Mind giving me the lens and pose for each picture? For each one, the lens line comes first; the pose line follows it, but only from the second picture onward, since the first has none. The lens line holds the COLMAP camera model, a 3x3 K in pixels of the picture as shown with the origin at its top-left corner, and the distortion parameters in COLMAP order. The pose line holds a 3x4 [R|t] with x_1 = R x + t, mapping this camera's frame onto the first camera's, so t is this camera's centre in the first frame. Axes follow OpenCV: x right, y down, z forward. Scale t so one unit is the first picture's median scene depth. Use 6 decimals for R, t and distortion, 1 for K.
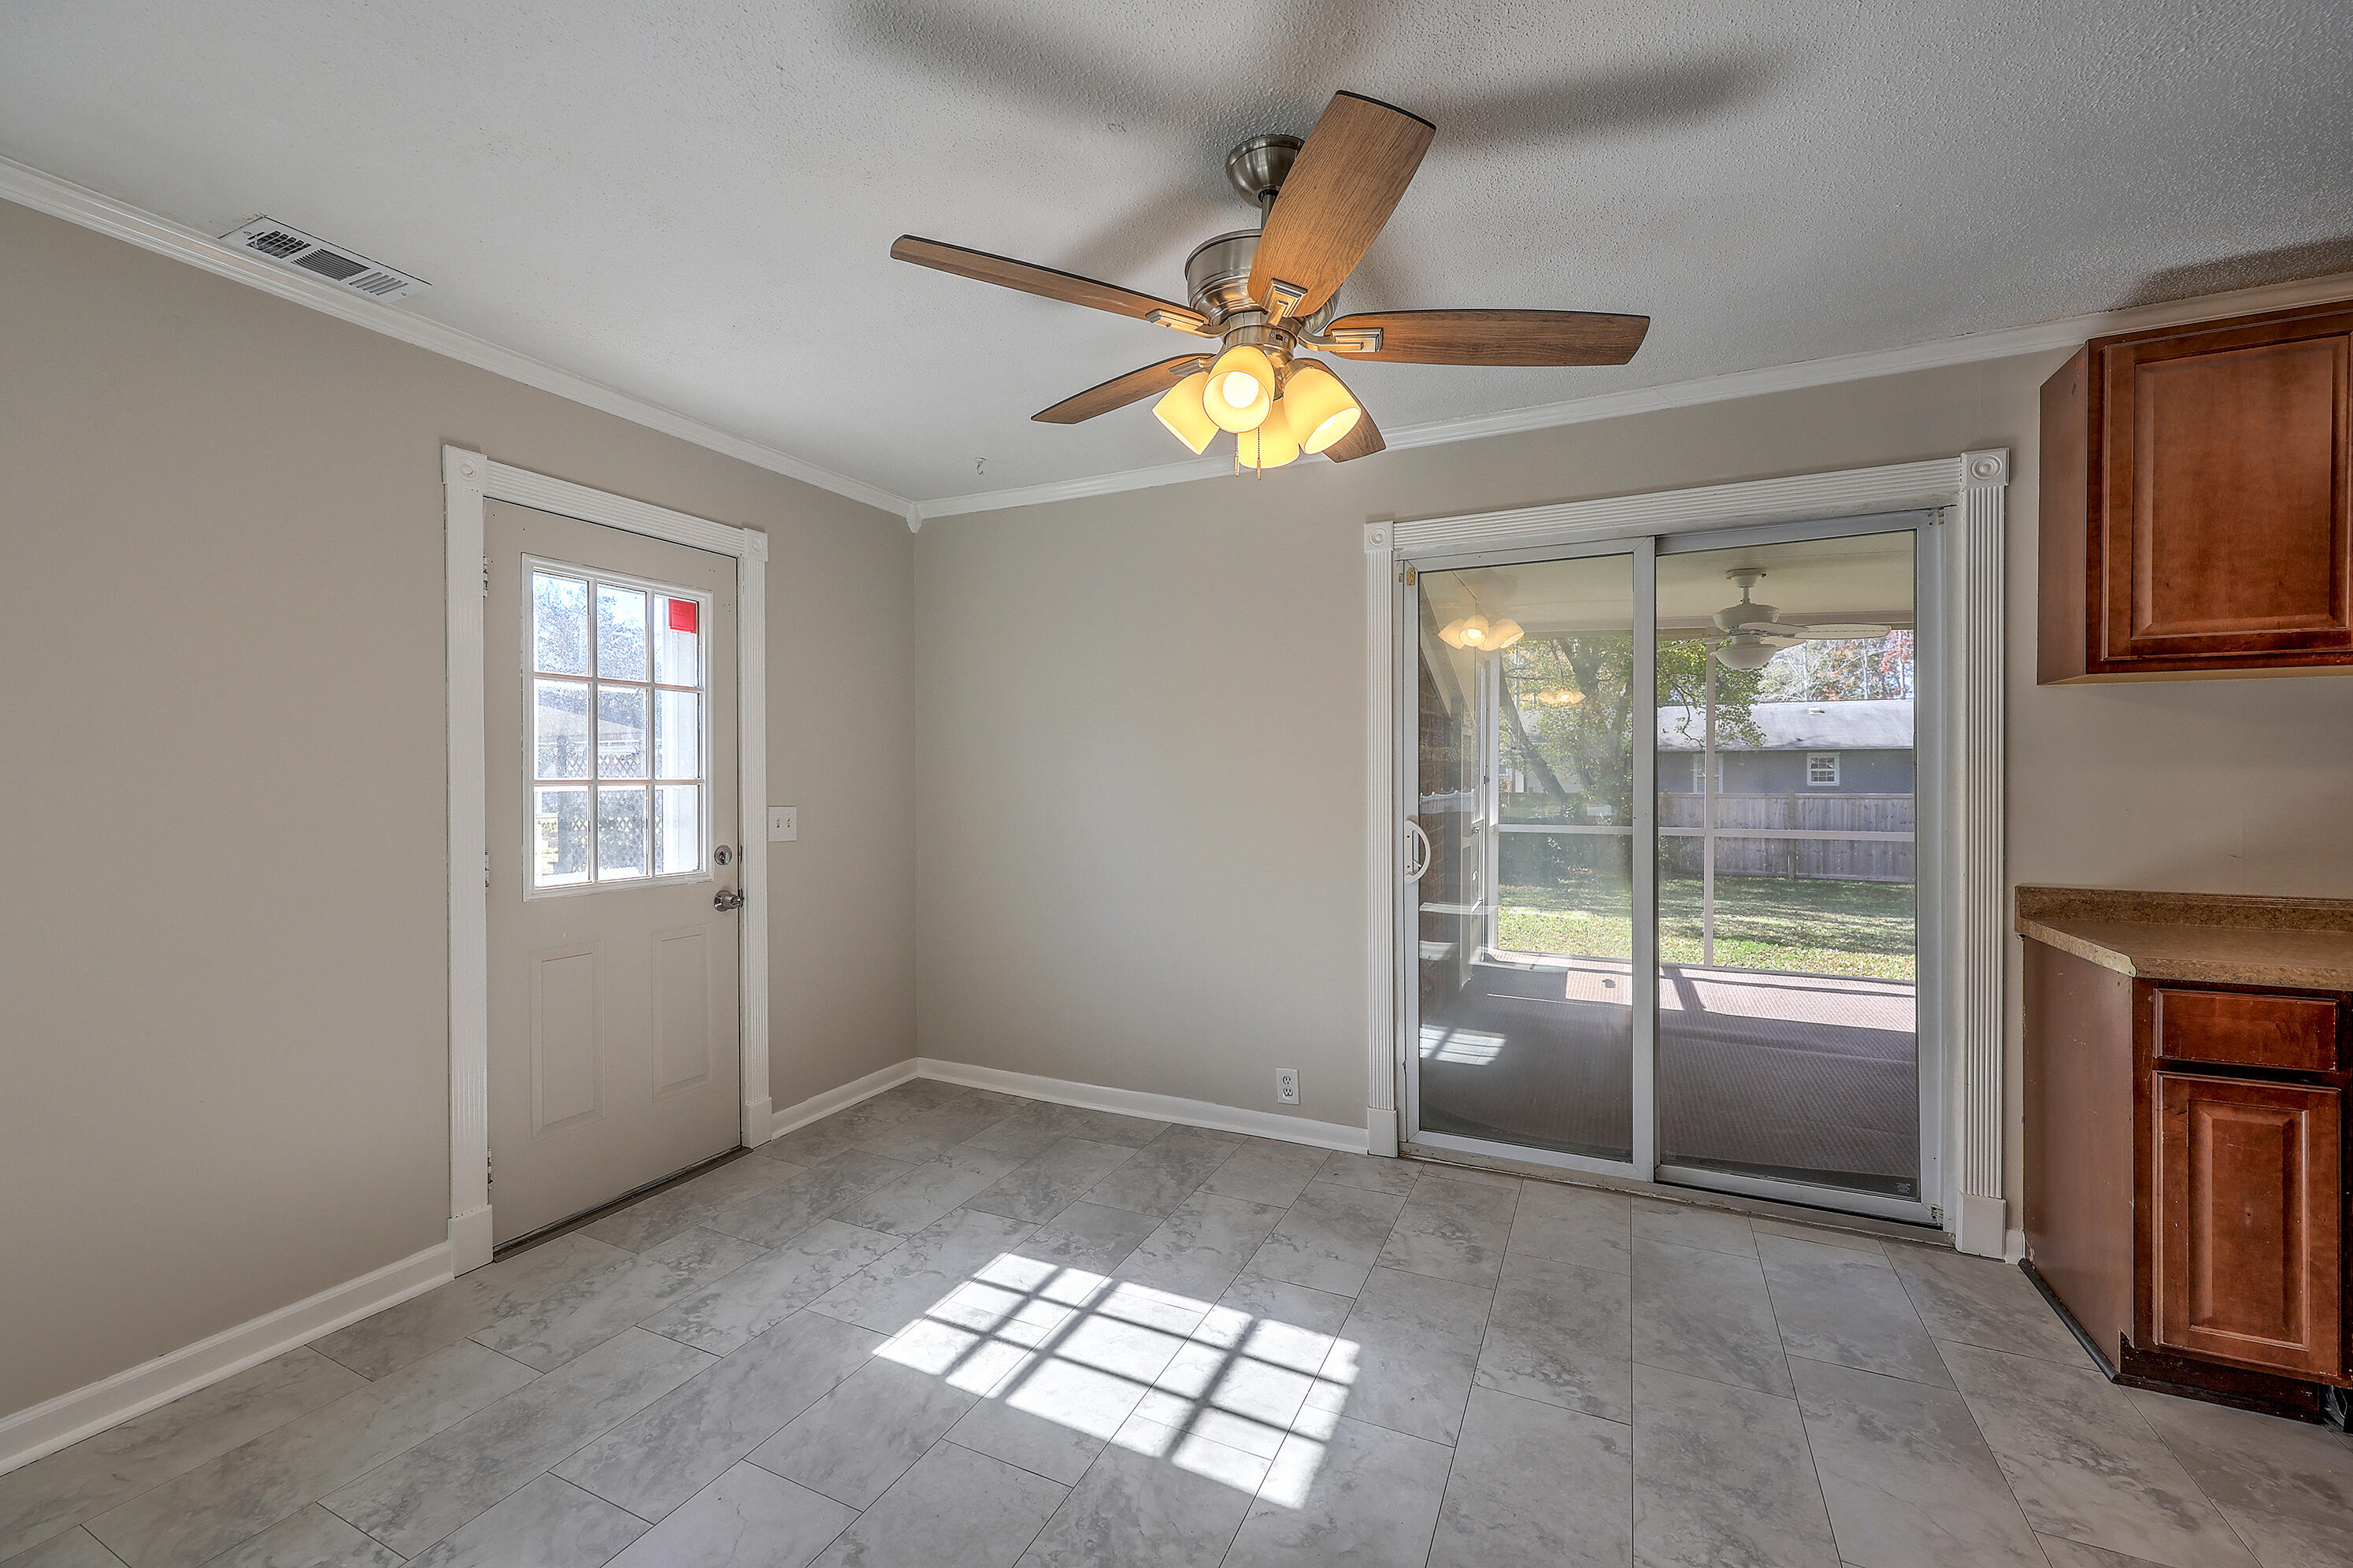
lens RADIAL K [[941.6, 0, 1172.4], [0, 941.6, 783.1], [0, 0, 1]] dist [0.001015, -0.000185]
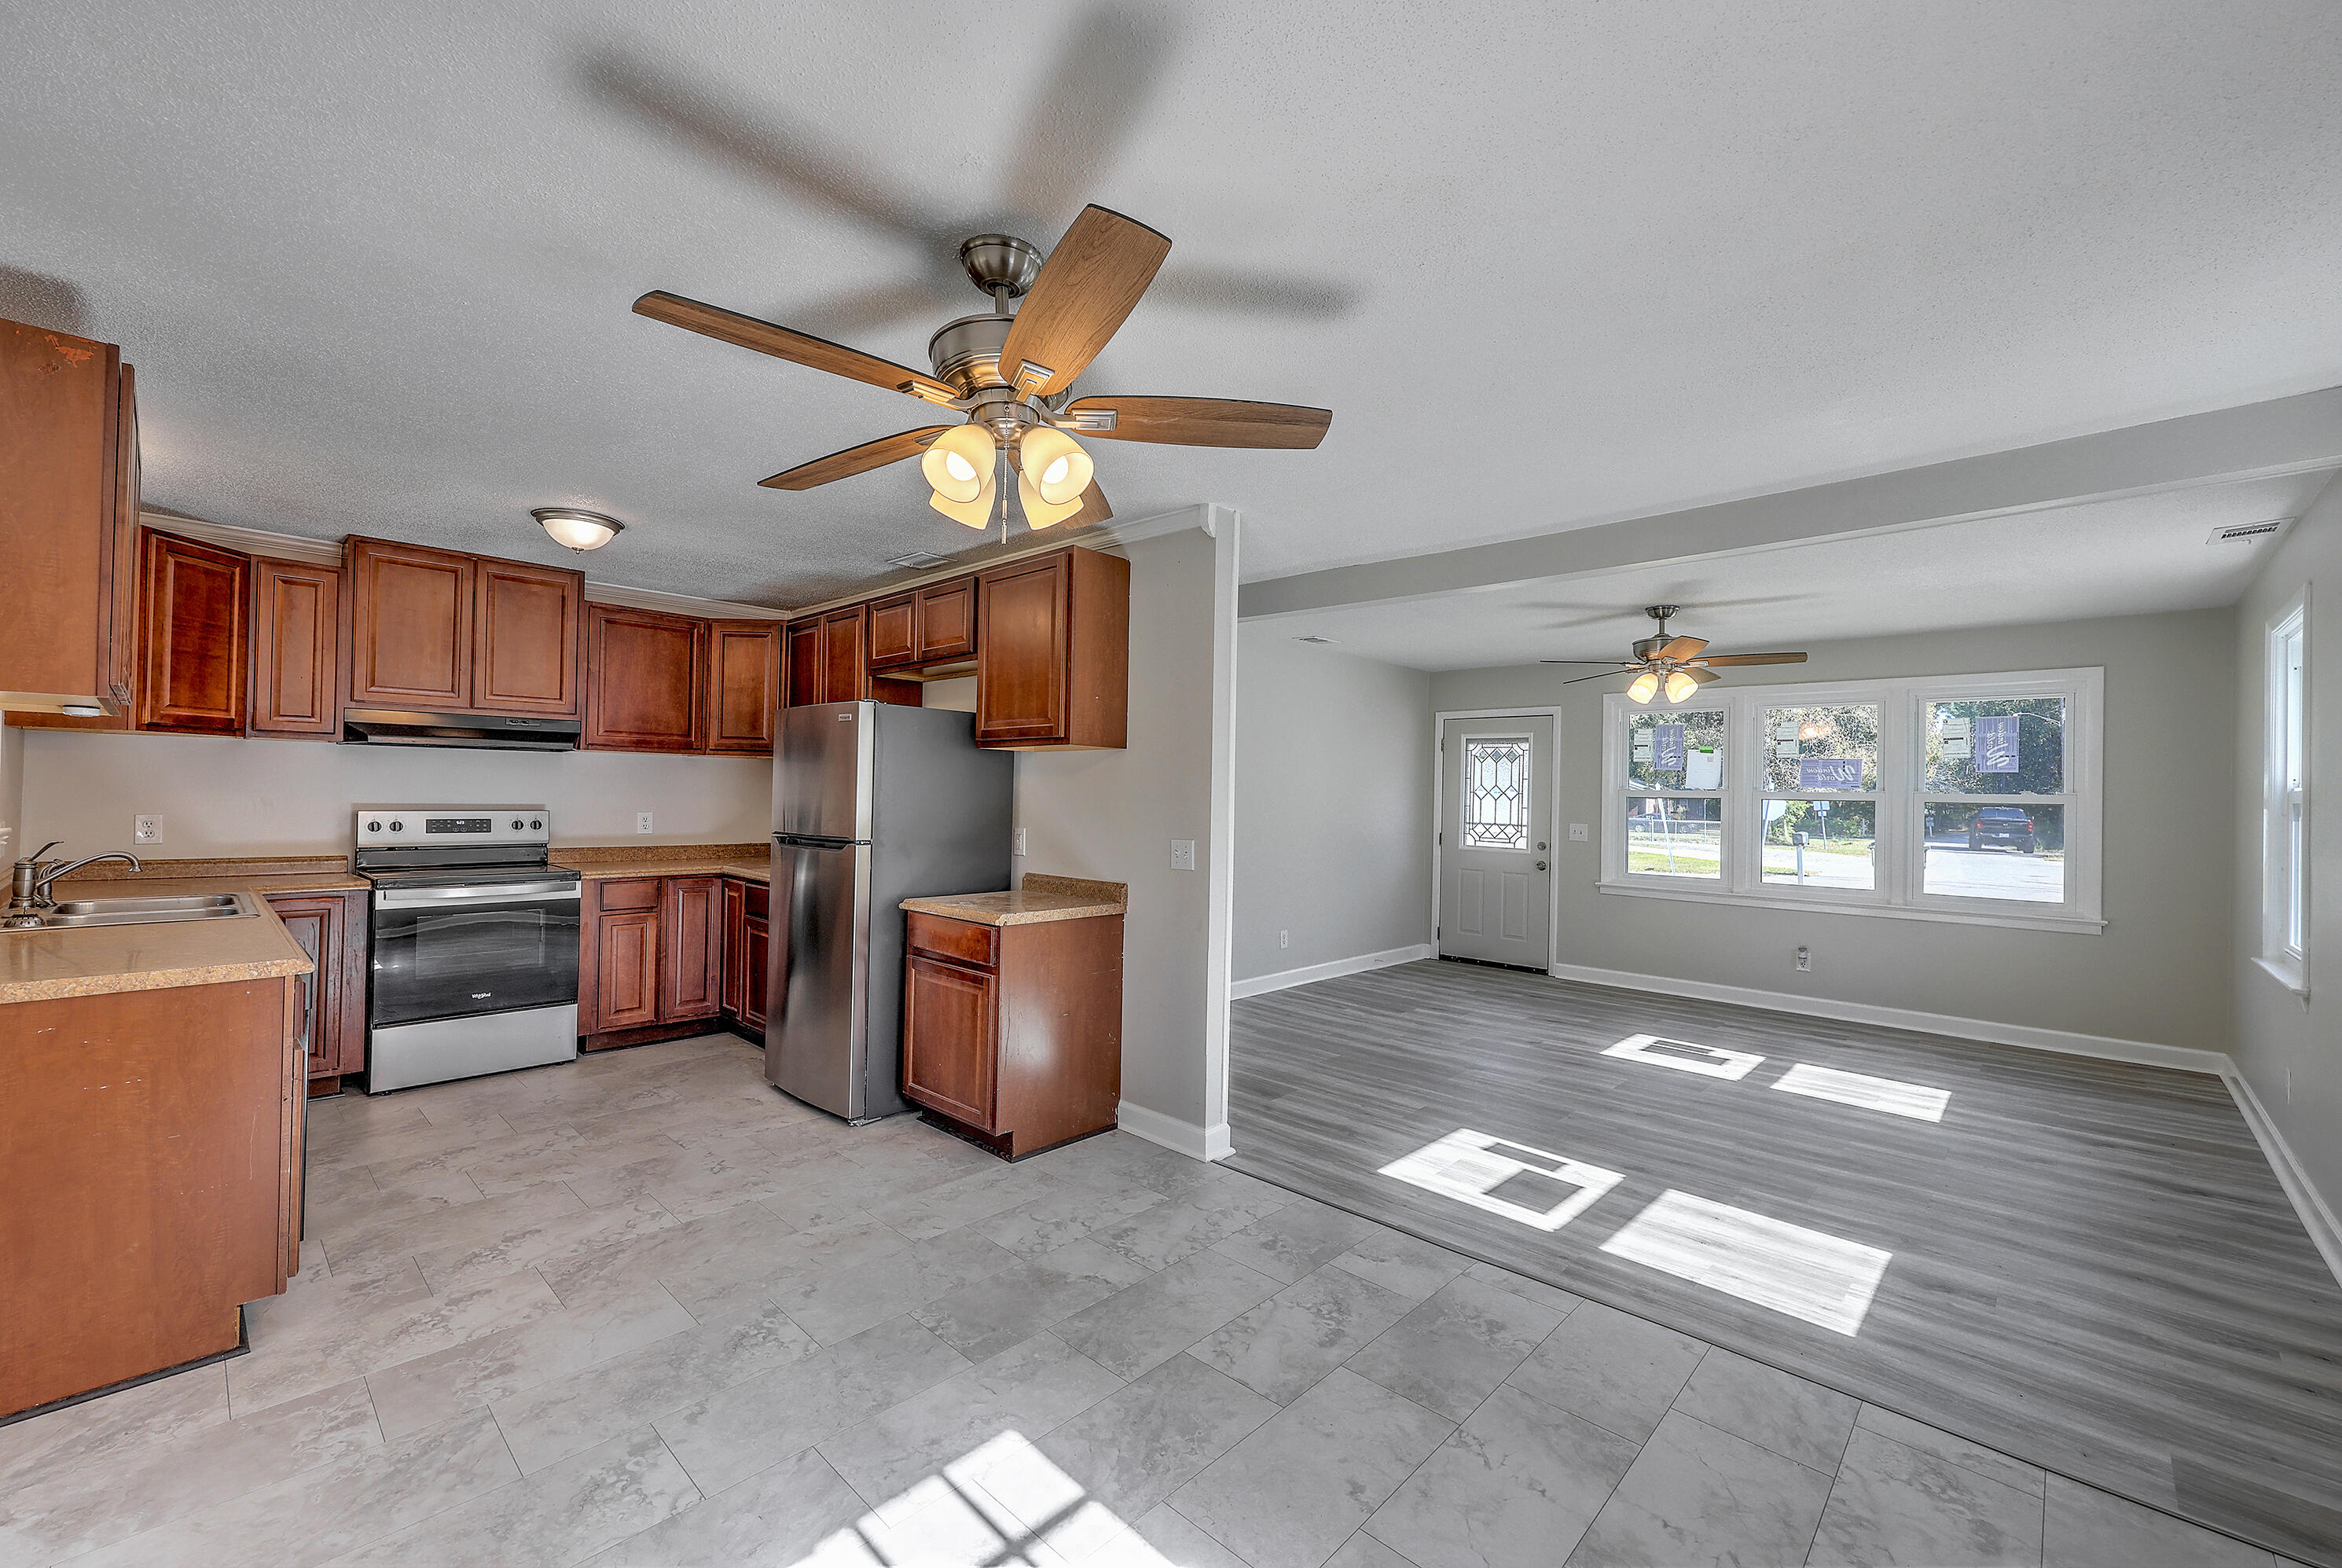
lens RADIAL K [[937.2, 0, 1166.9], [0, 937.2, 783.1], [0, 0, 1]] dist [0.001015, -0.000185]
pose [[-0.948277, -0.011917, 0.317222, -0.357200], [-0.012782, 0.999918, -0.000645, -0.045994], [-0.317188, -0.004666, -0.948351, 1.642509]]
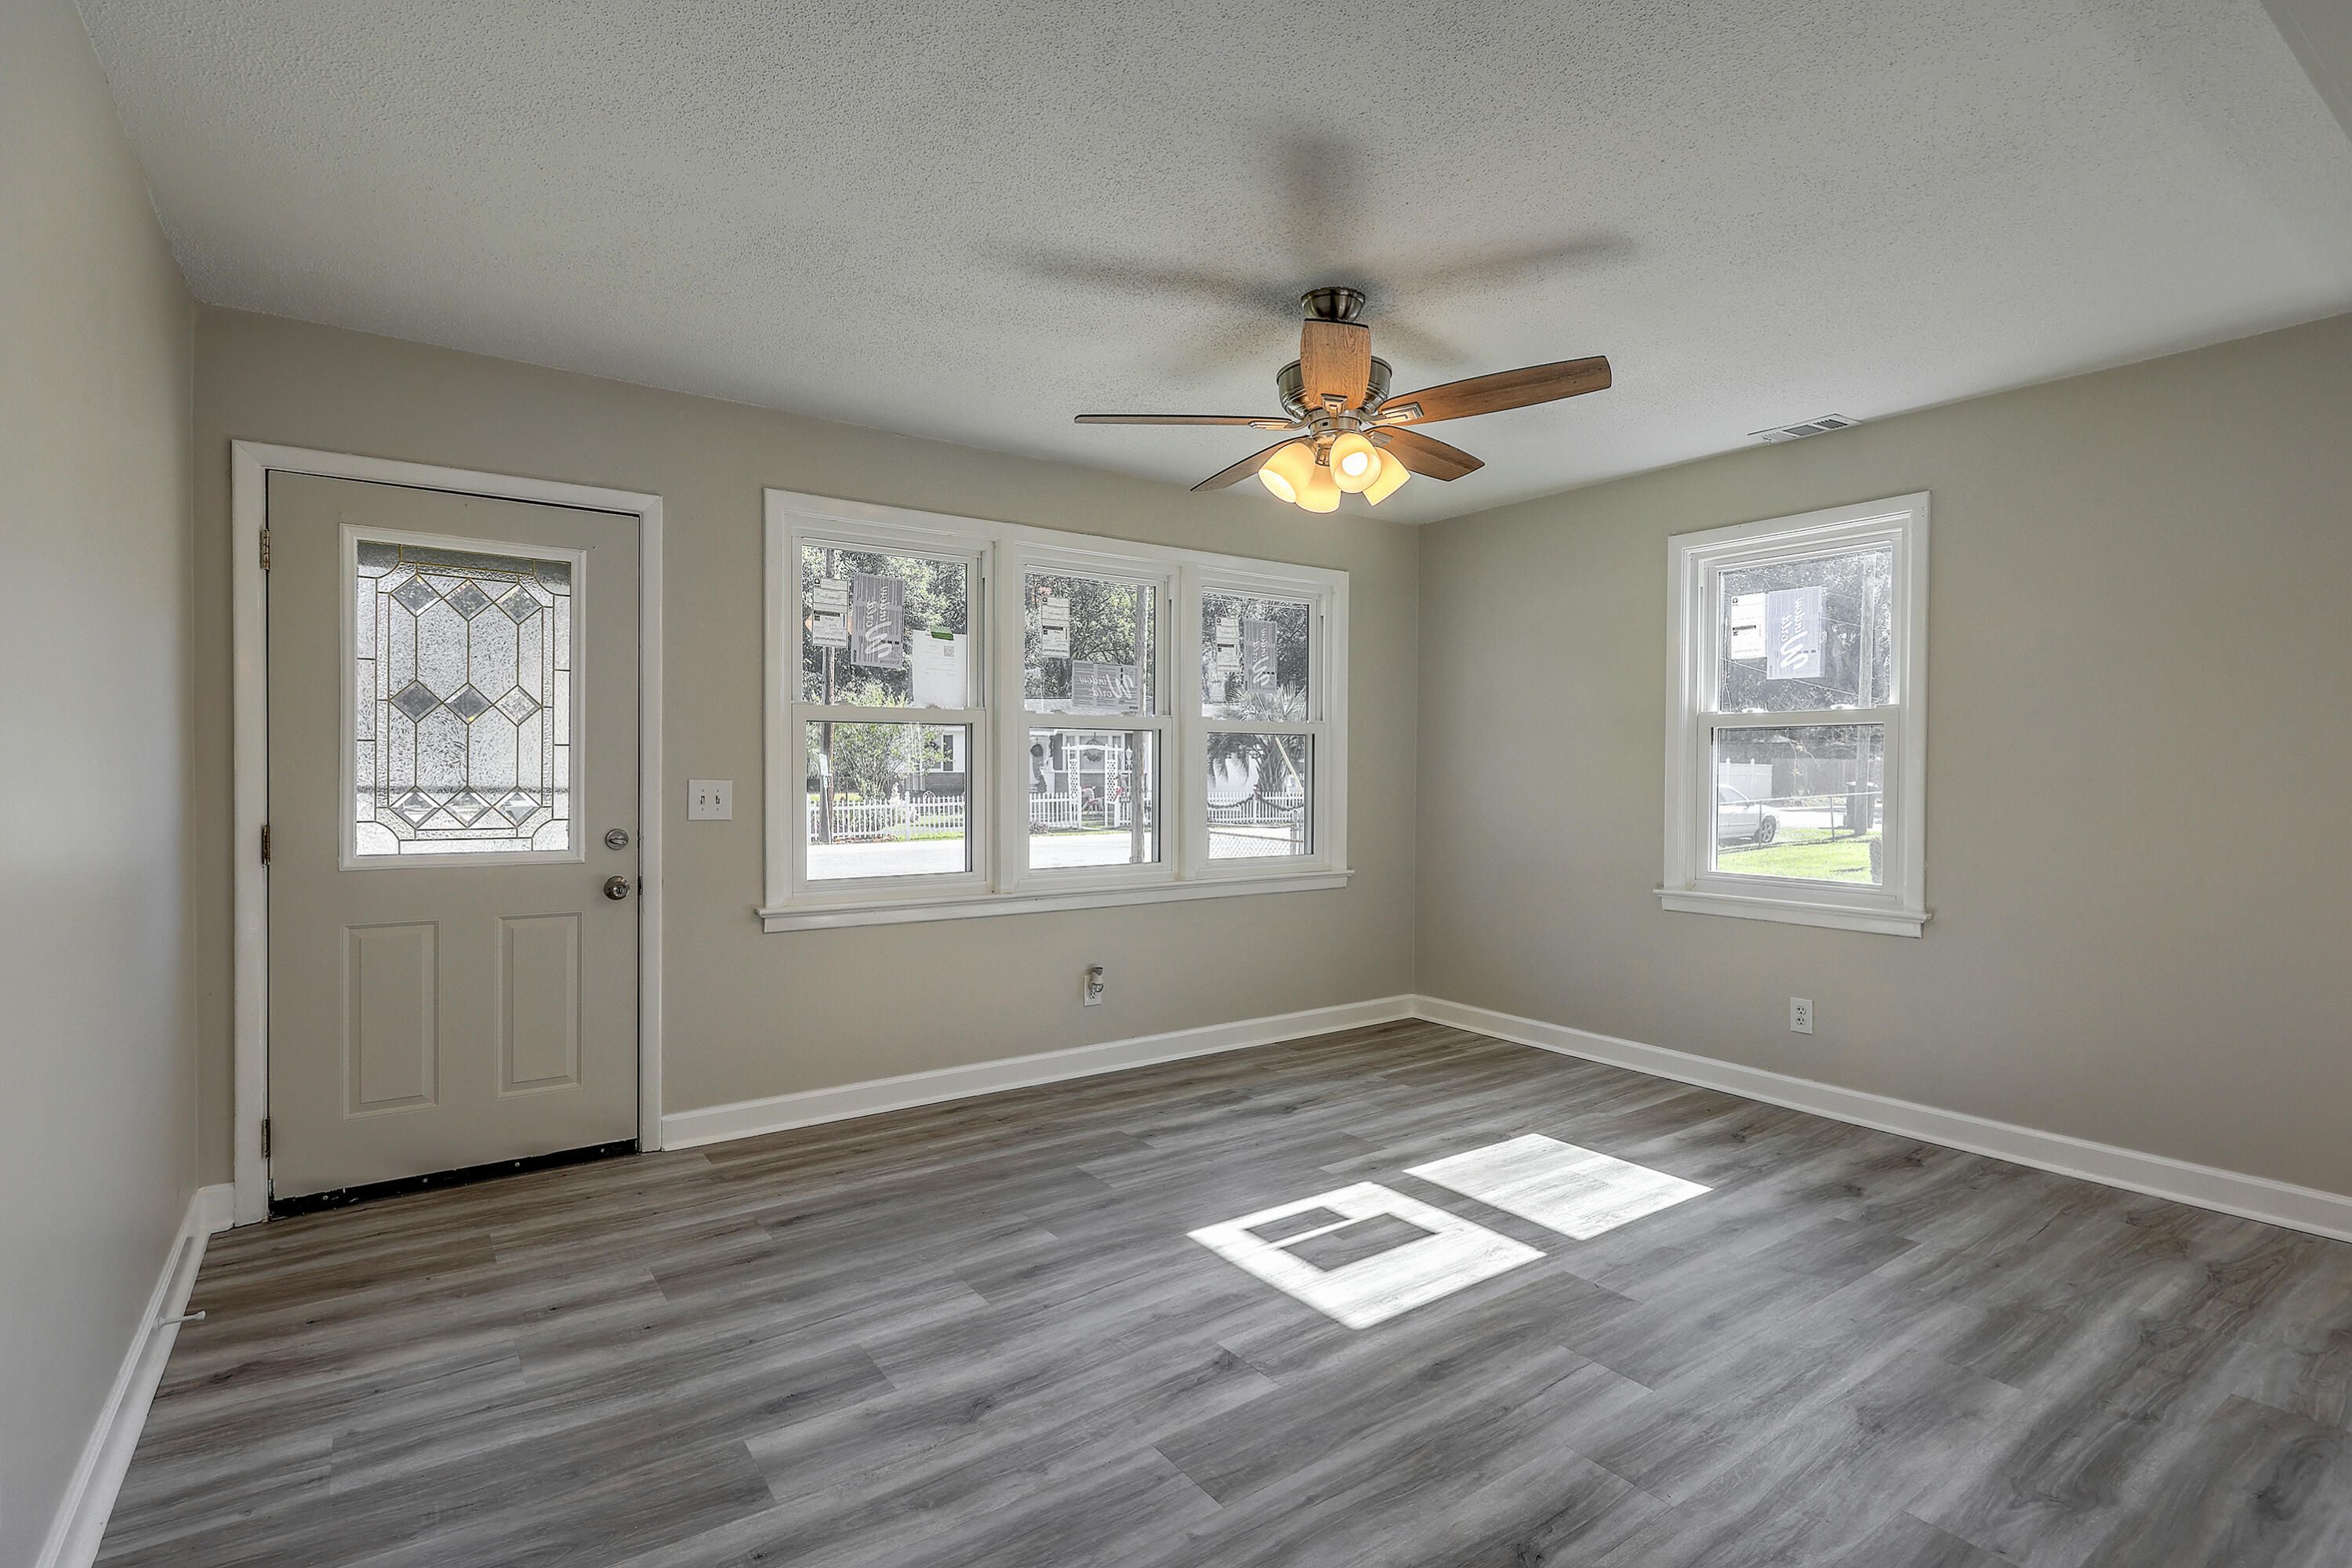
lens RADIAL K [[1135.2, 0, 1168.7], [0, 1135.2, 783.2], [0, 0, 1]] dist [0.001408, 0.000525]
pose [[-0.489048, 0.010997, -0.872187, 0.512195], [-0.012703, 0.999725, 0.019727, 0.042124], [0.872164, 0.020727, -0.488774, -0.600241]]
